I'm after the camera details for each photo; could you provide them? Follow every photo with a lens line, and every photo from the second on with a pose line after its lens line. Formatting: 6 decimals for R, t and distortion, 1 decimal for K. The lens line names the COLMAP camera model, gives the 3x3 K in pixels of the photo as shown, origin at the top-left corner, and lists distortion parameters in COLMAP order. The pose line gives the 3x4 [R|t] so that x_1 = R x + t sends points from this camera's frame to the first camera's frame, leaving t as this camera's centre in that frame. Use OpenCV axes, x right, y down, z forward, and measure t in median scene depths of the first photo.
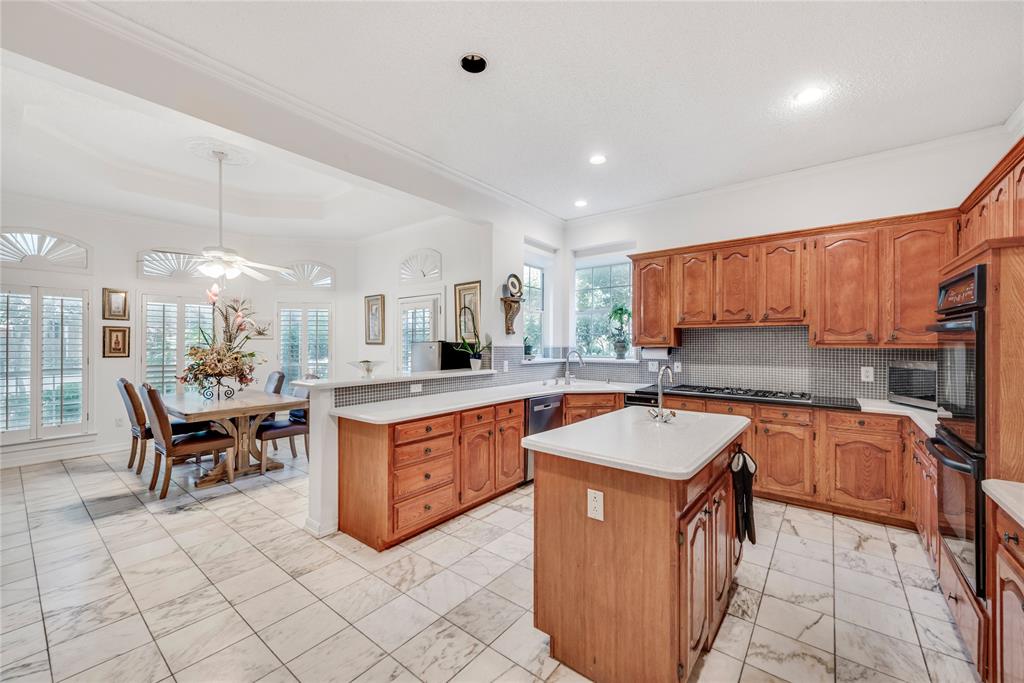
lens RADIAL K [[402.5, 0, 509.9], [0, 402.5, 344.5], [0, 0, 1]] dist [0.000783, -0.000060]
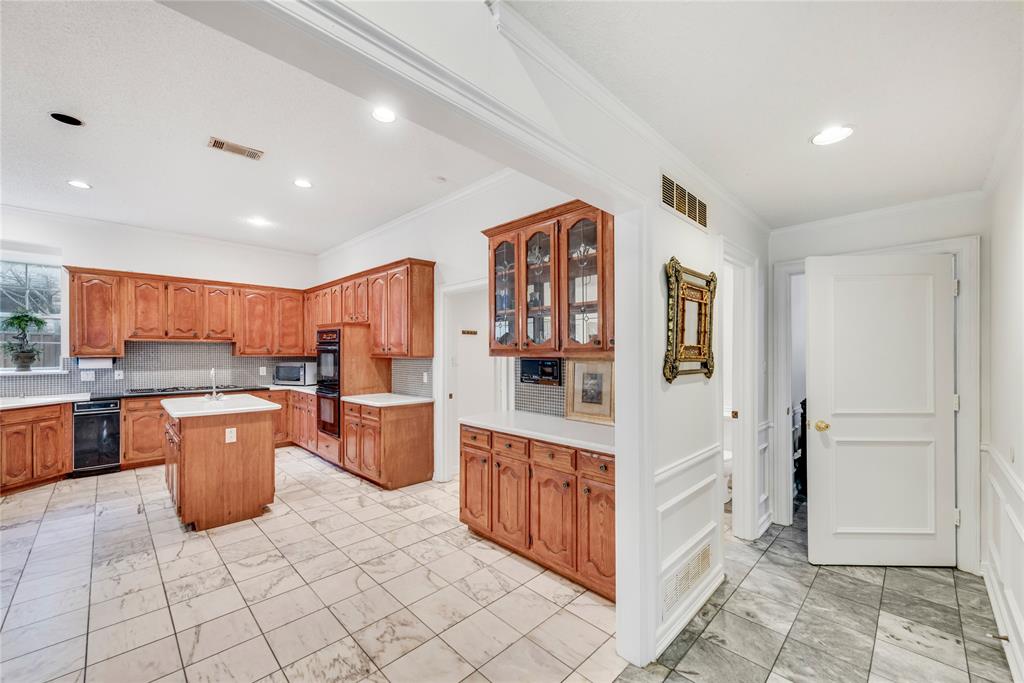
lens RADIAL K [[402.5, 0, 509.9], [0, 402.5, 344.5], [0, 0, 1]] dist [0.000783, -0.000060]
pose [[0.118651, 0.020270, 0.992729, -0.698421], [0.001470, 0.999787, -0.020590, -0.004674], [-0.992935, 0.003902, 0.118596, -0.267720]]
